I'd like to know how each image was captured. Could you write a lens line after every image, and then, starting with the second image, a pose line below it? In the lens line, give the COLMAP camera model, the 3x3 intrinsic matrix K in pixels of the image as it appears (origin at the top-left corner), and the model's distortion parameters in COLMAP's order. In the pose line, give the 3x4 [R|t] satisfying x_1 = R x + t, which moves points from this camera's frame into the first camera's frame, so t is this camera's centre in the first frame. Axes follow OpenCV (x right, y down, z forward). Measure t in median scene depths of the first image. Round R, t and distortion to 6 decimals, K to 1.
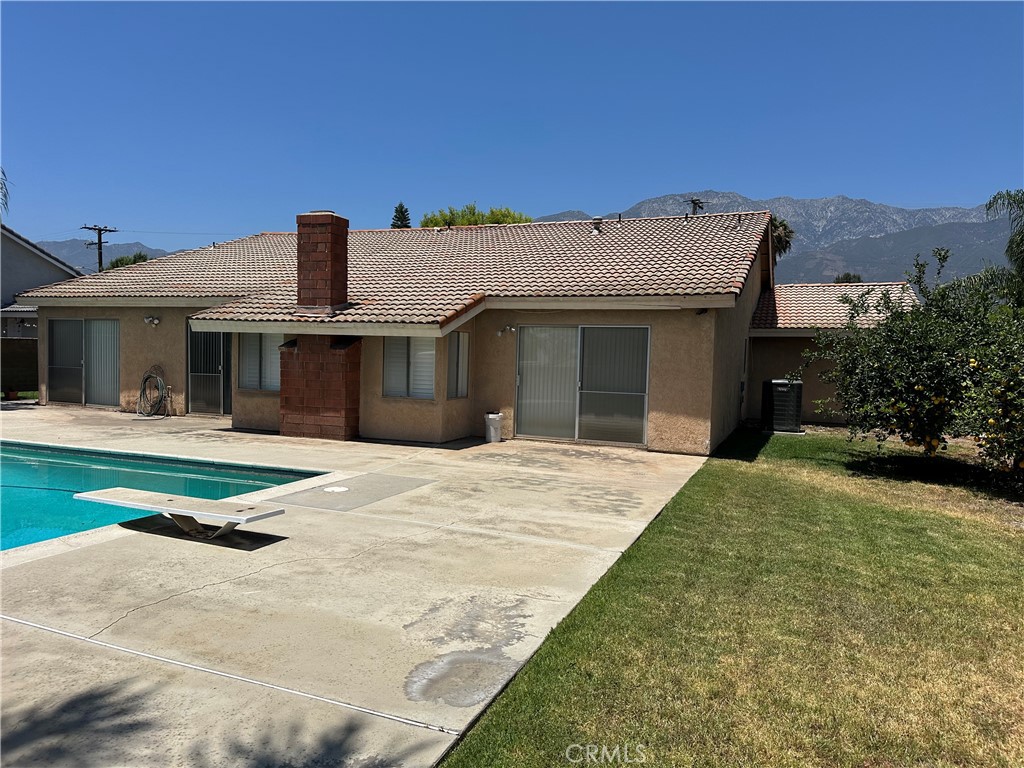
lens RADIAL K [[703.4, 0, 511.3], [0, 703.4, 385.0], [0, 0, 1]] dist [0.052941, 0.000719]
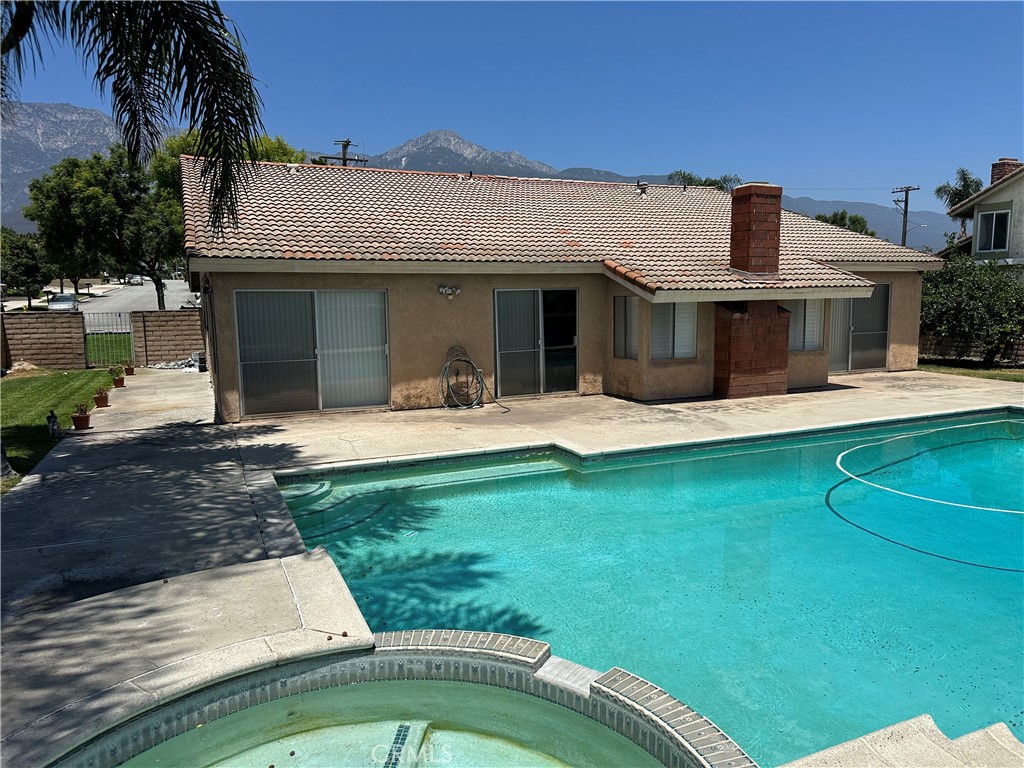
lens RADIAL K [[713.4, 0, 512.3], [0, 713.4, 386.2], [0, 0, 1]] dist [-0.008334, -0.002133]
pose [[0.726346, -0.128508, 0.675209, -1.282431], [0.067376, 0.990947, 0.116122, -0.091955], [-0.684019, -0.038852, 0.728429, 0.463663]]
